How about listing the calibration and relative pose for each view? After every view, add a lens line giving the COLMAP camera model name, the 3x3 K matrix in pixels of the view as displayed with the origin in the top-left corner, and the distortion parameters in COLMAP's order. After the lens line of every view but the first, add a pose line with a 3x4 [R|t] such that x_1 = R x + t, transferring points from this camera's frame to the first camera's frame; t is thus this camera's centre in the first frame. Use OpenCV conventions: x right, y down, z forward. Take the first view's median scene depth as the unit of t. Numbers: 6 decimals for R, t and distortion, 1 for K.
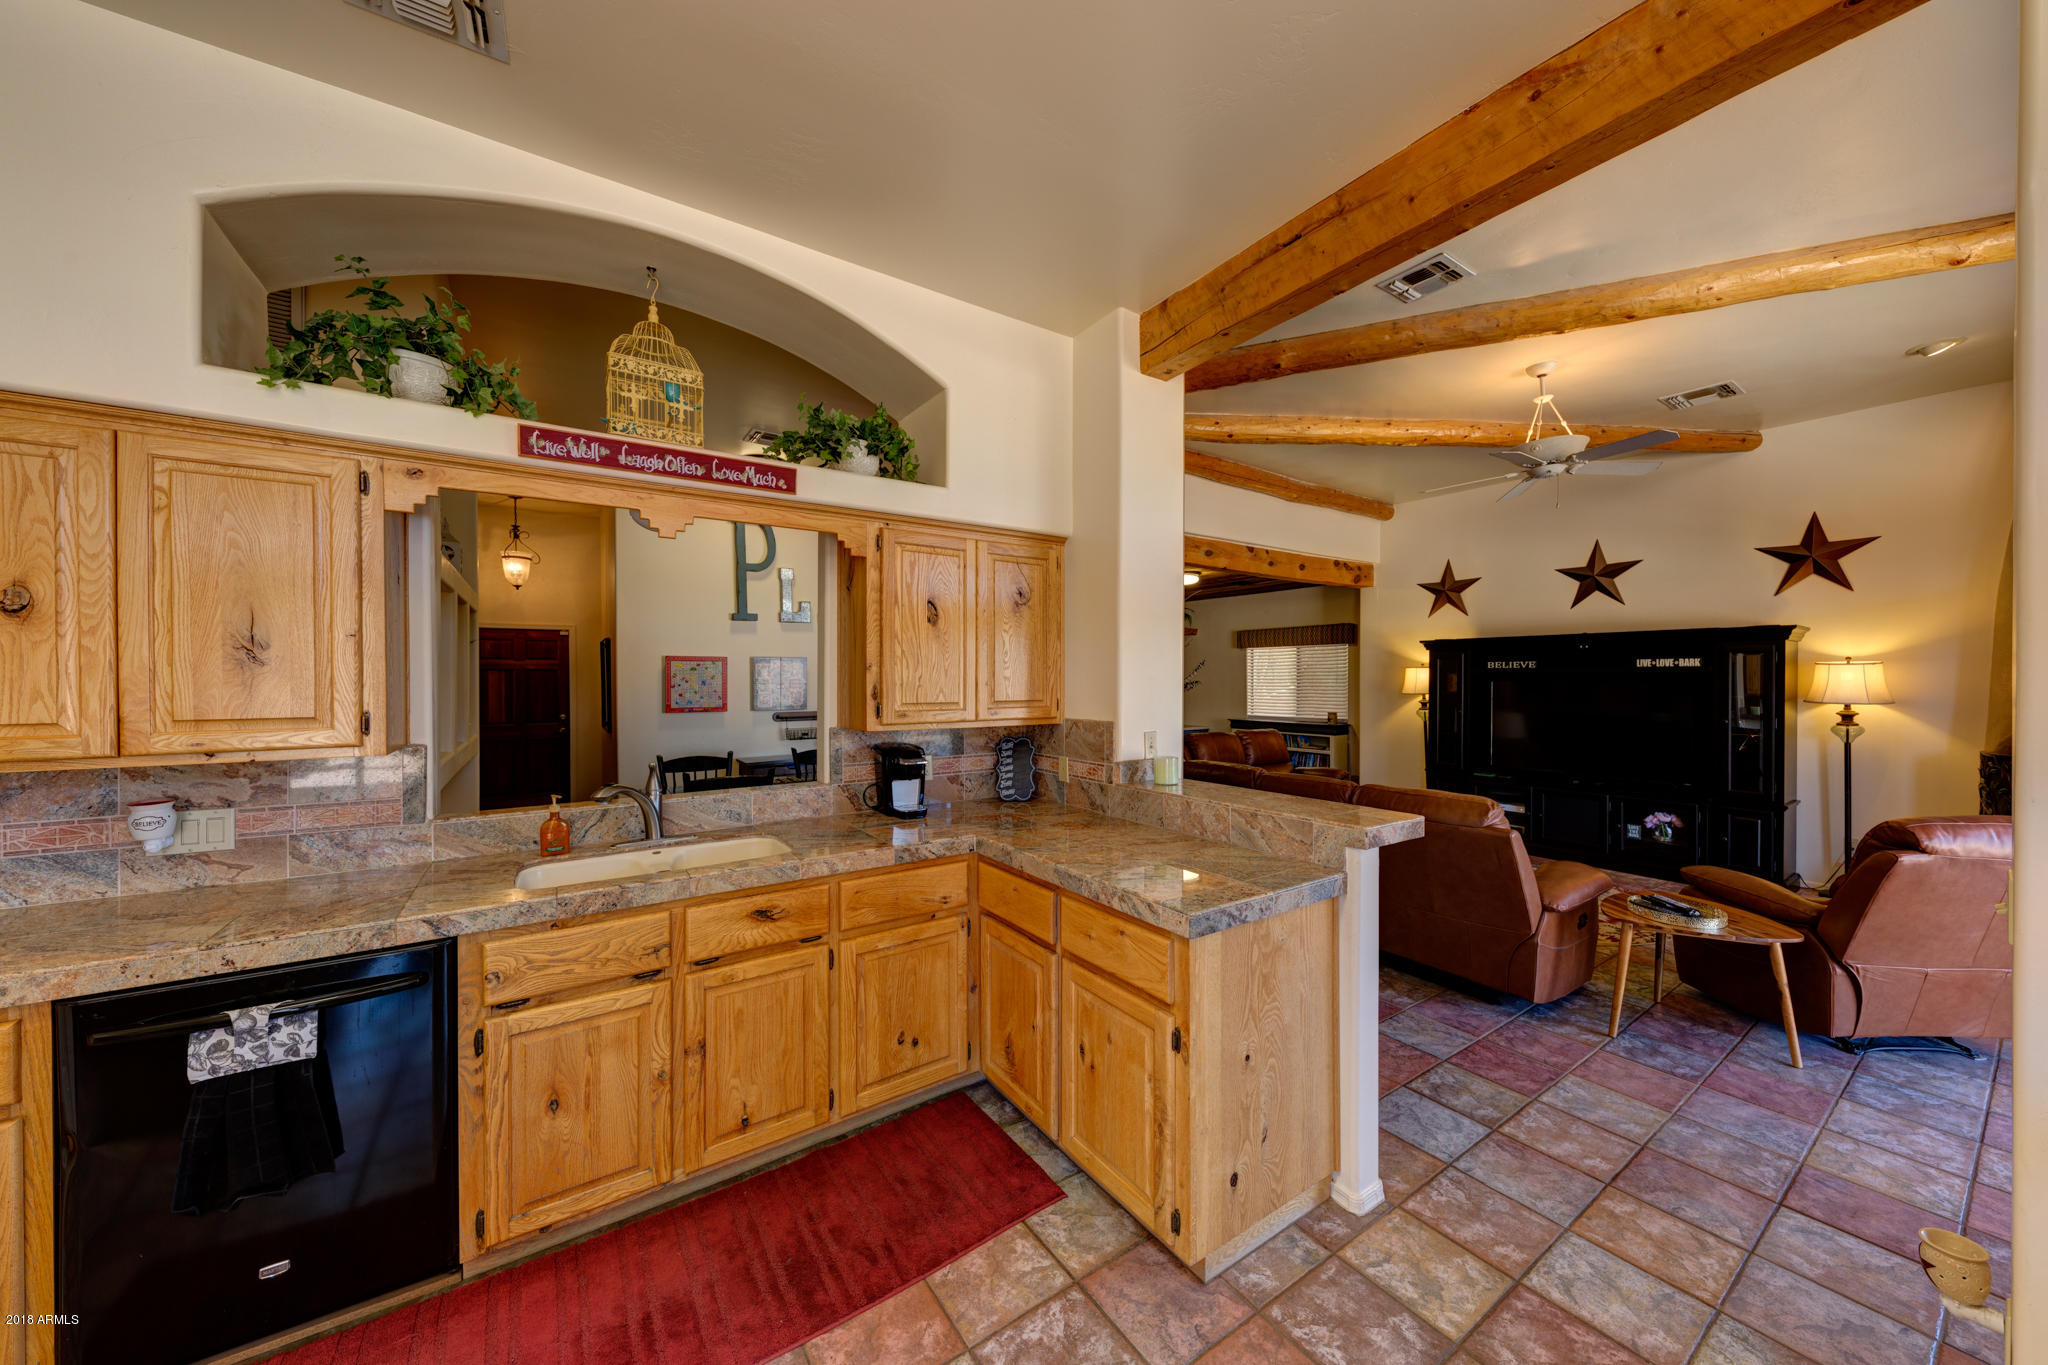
lens RADIAL K [[701.9, 0, 1027.2], [0, 701.9, 683.1], [0, 0, 1]] dist [0.006421, -0.003688]
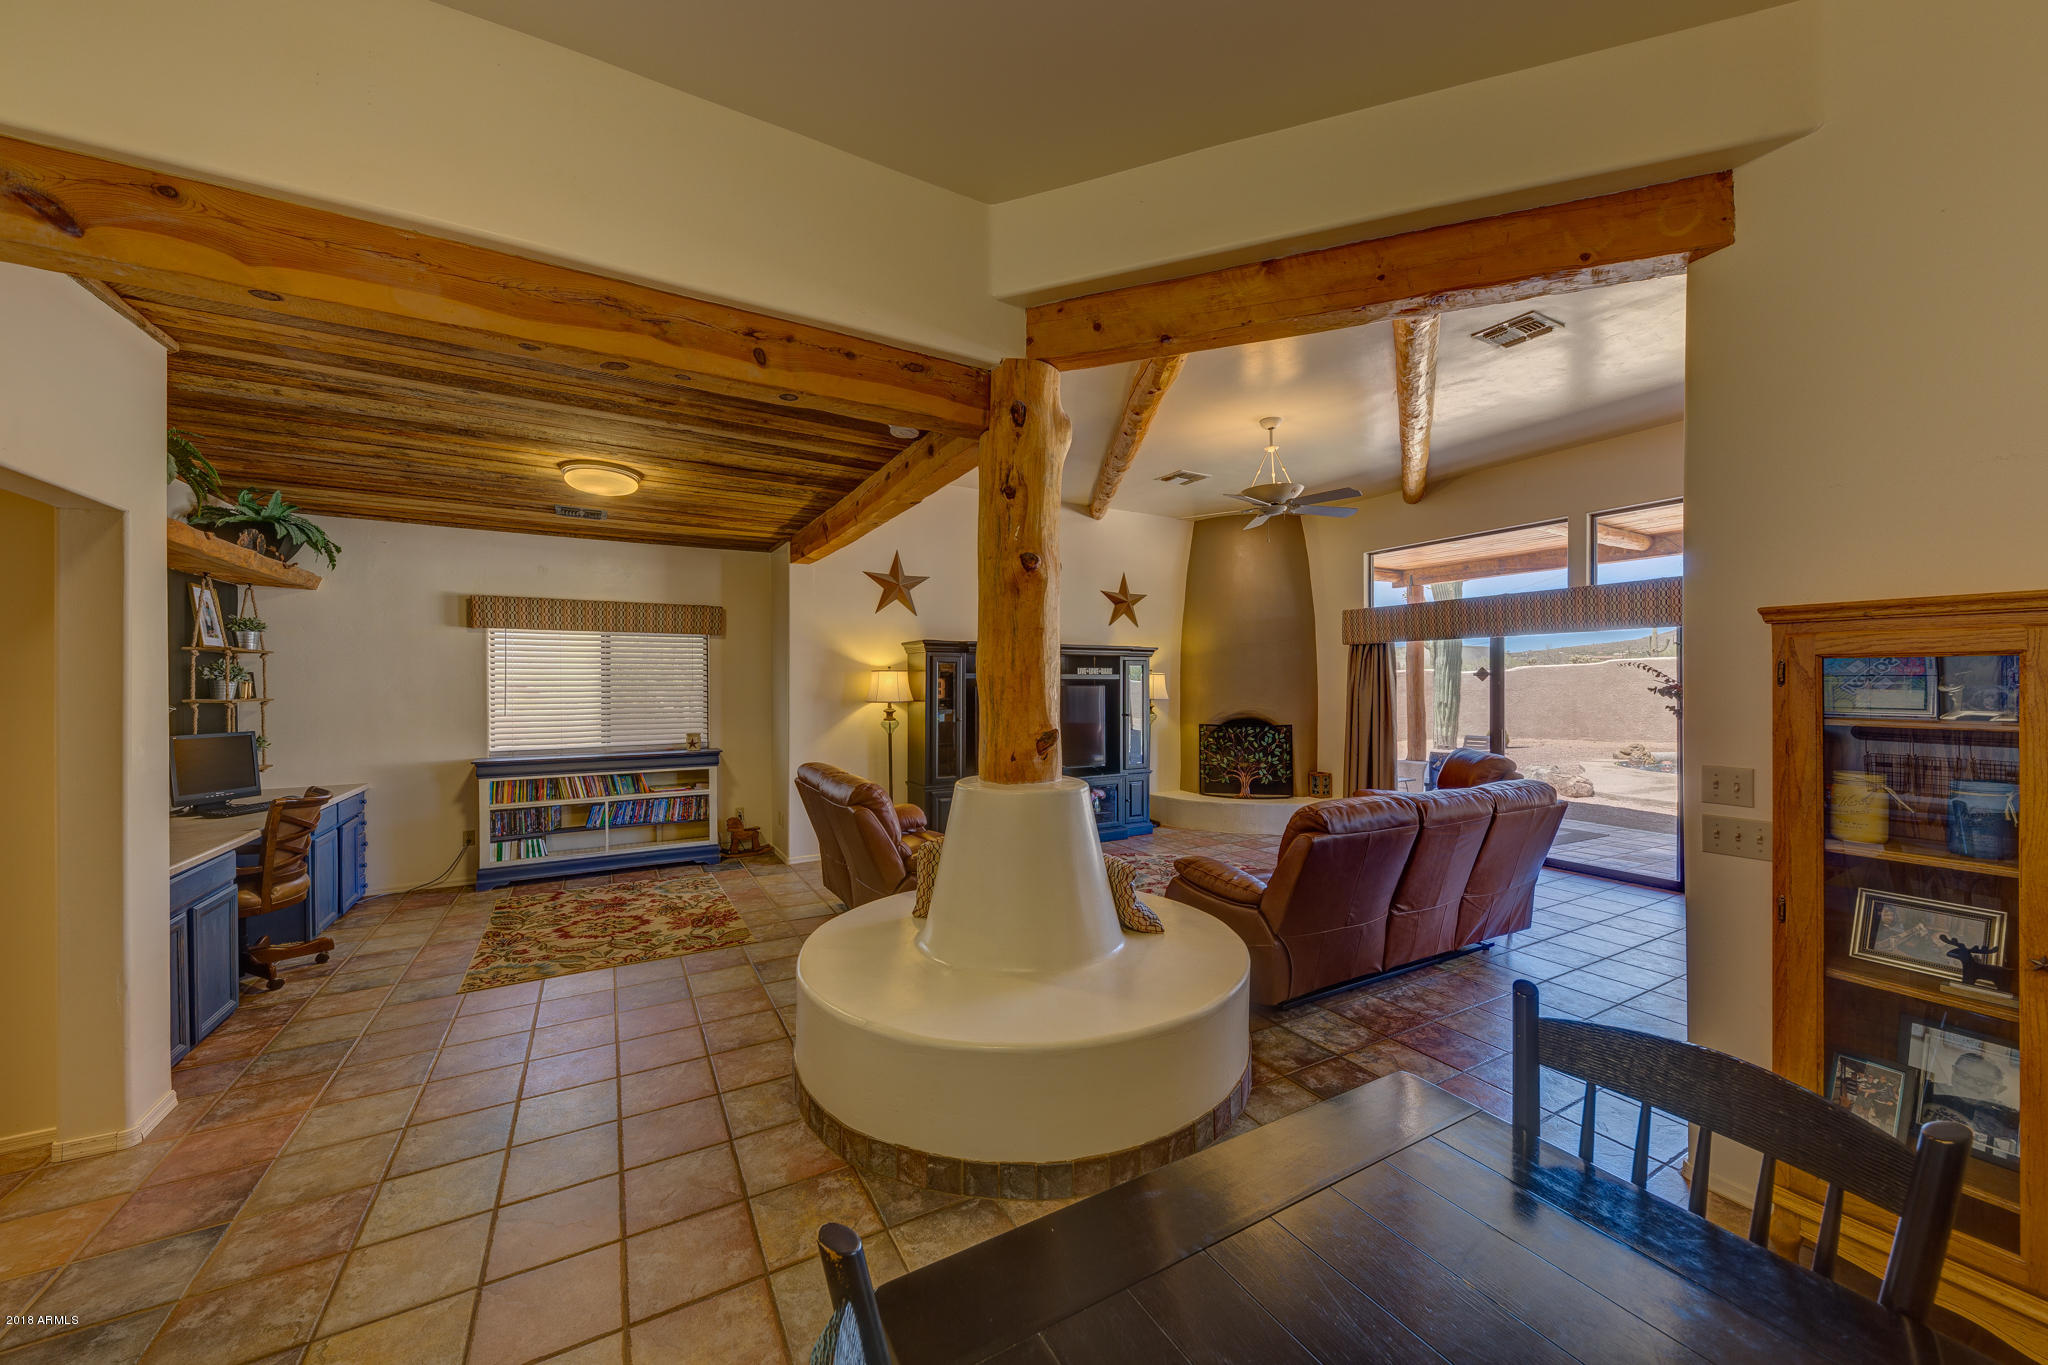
lens RADIAL K [[701.9, 0, 1028.4], [0, 701.9, 683.8], [0, 0, 1]] dist [0.006421, -0.003688]
pose [[0.088030, -0.003841, 0.996110, -0.744588], [0.006124, 0.999976, 0.003314, -0.021764], [-0.996099, 0.005808, 0.088051, 1.994223]]
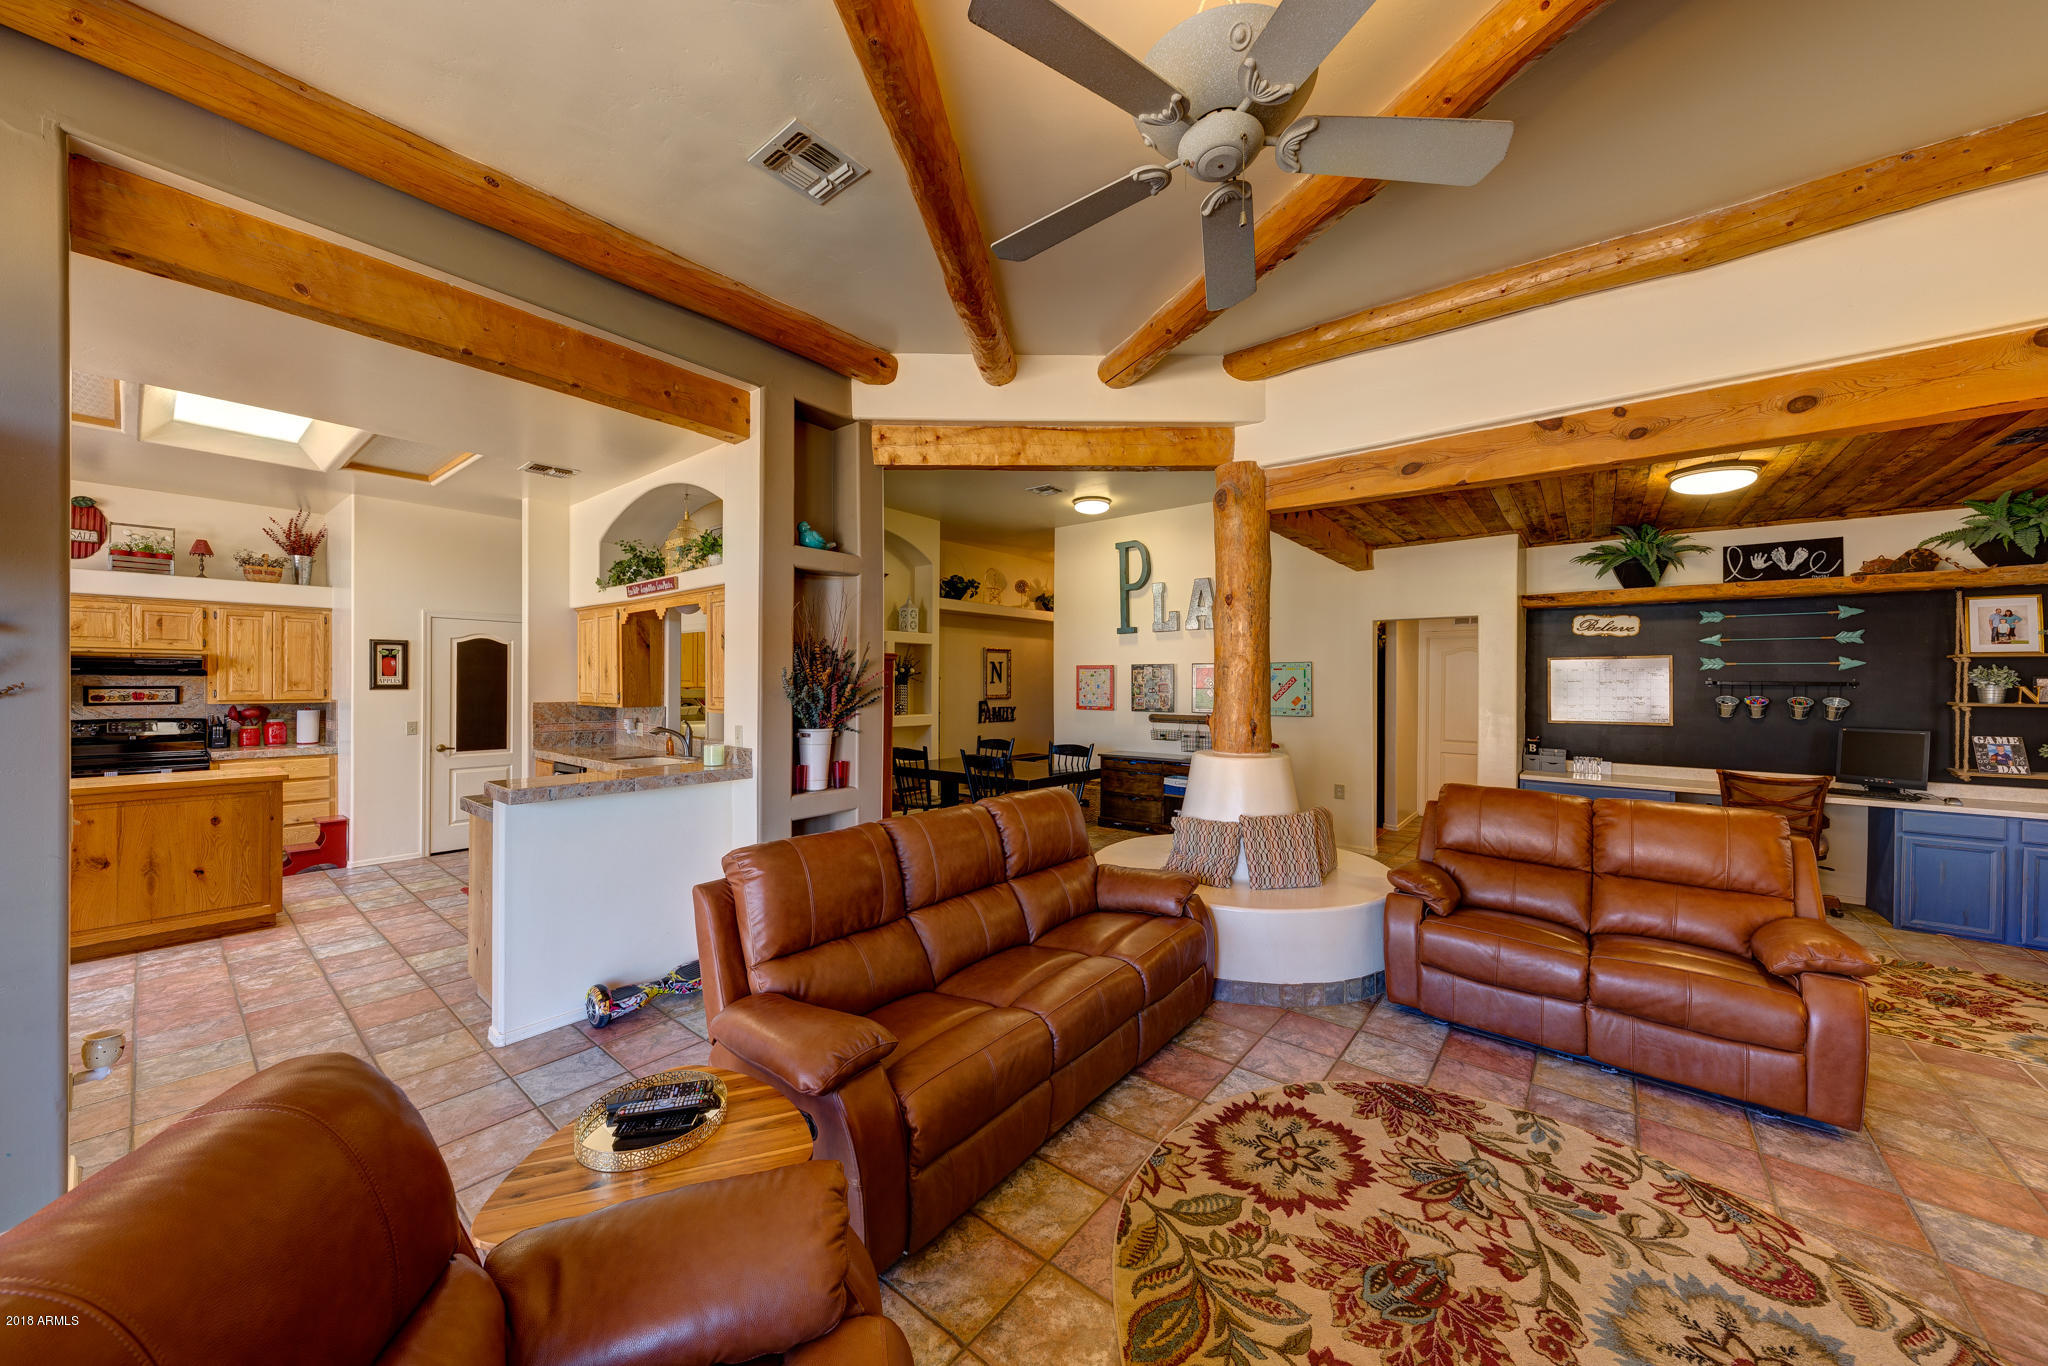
lens RADIAL K [[701.9, 0, 1015.1], [0, 701.9, 685.5], [0, 0, 1]] dist [0.006421, -0.003688]
pose [[0.286676, 0.009579, -0.957980, 1.647891], [-0.010244, 0.999923, 0.006933, -0.020285], [0.957973, 0.007826, 0.286753, 1.200833]]
